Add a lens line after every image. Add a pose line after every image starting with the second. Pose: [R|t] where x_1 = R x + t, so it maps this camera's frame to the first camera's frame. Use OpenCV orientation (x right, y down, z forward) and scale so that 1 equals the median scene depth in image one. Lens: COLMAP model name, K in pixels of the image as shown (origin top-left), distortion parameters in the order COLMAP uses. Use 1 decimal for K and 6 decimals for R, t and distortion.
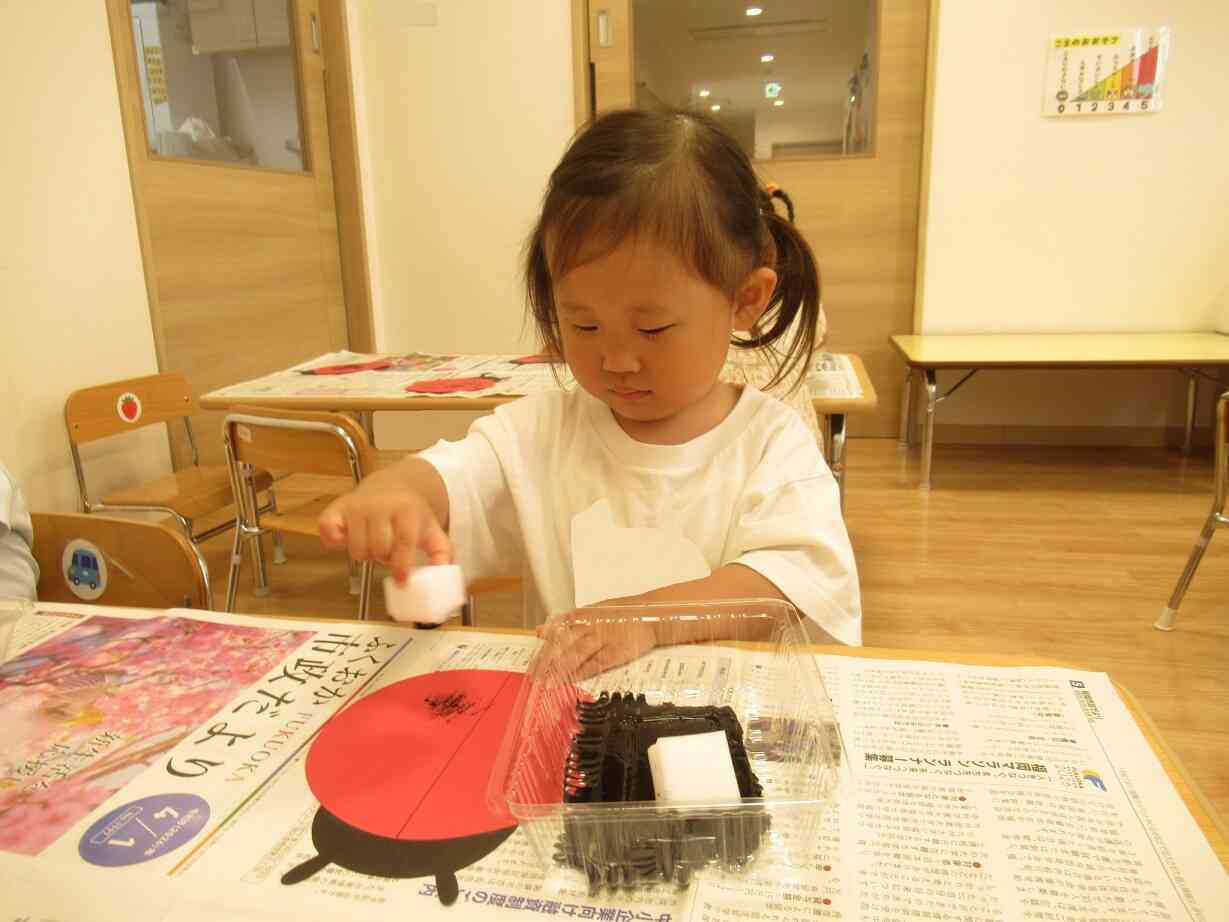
lens RADIAL K [[916.8, 0, 614.5], [0, 916.8, 461.0], [0, 0, 1]] dist [-0.003643, 0.000330]
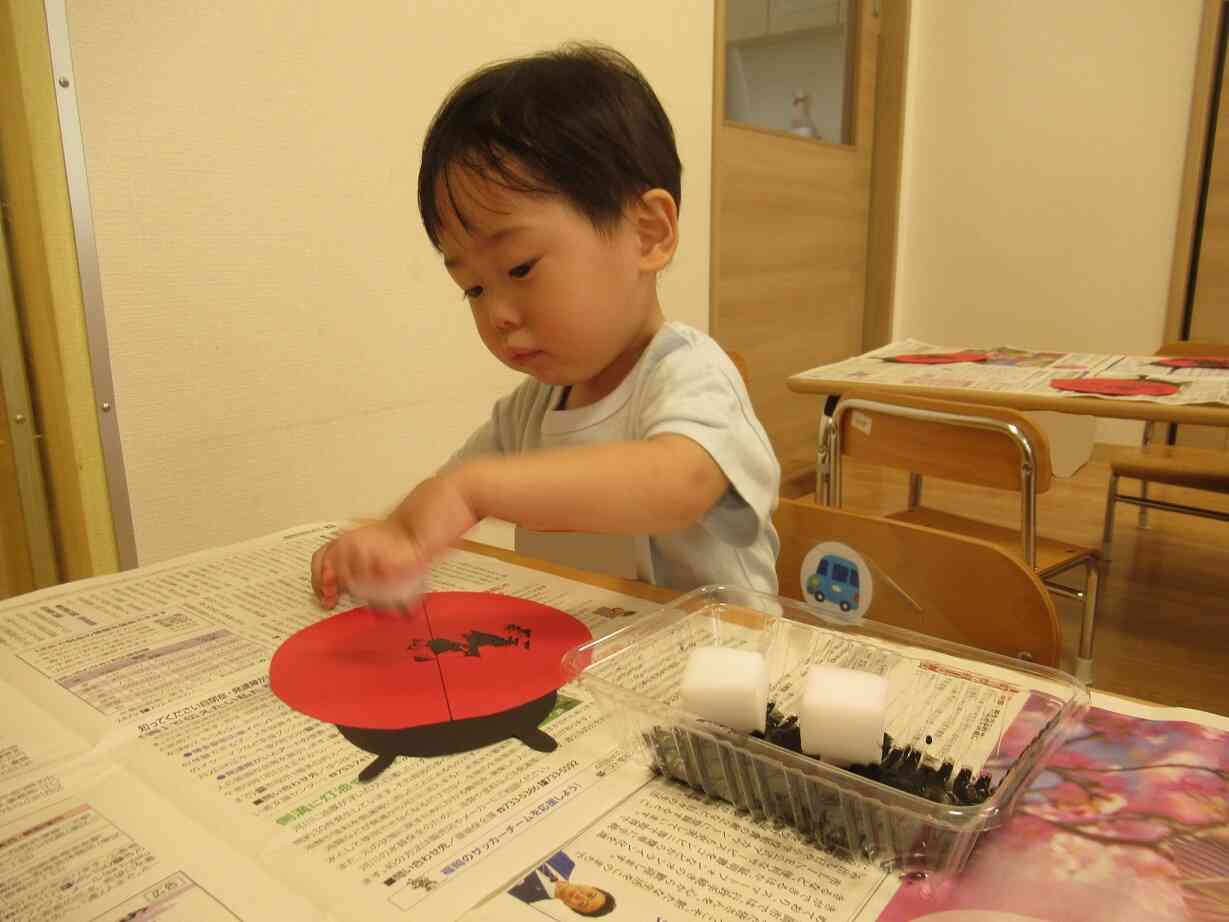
lens RADIAL K [[916.8, 0, 614.5], [0, 916.8, 461.0], [0, 0, 1]] dist [-0.003643, 0.000330]
pose [[0.909764, 0.111886, -0.399765, -0.273194], [-0.115883, 0.993161, 0.014244, 0.018632], [0.398624, 0.033368, 0.916507, 0.149272]]
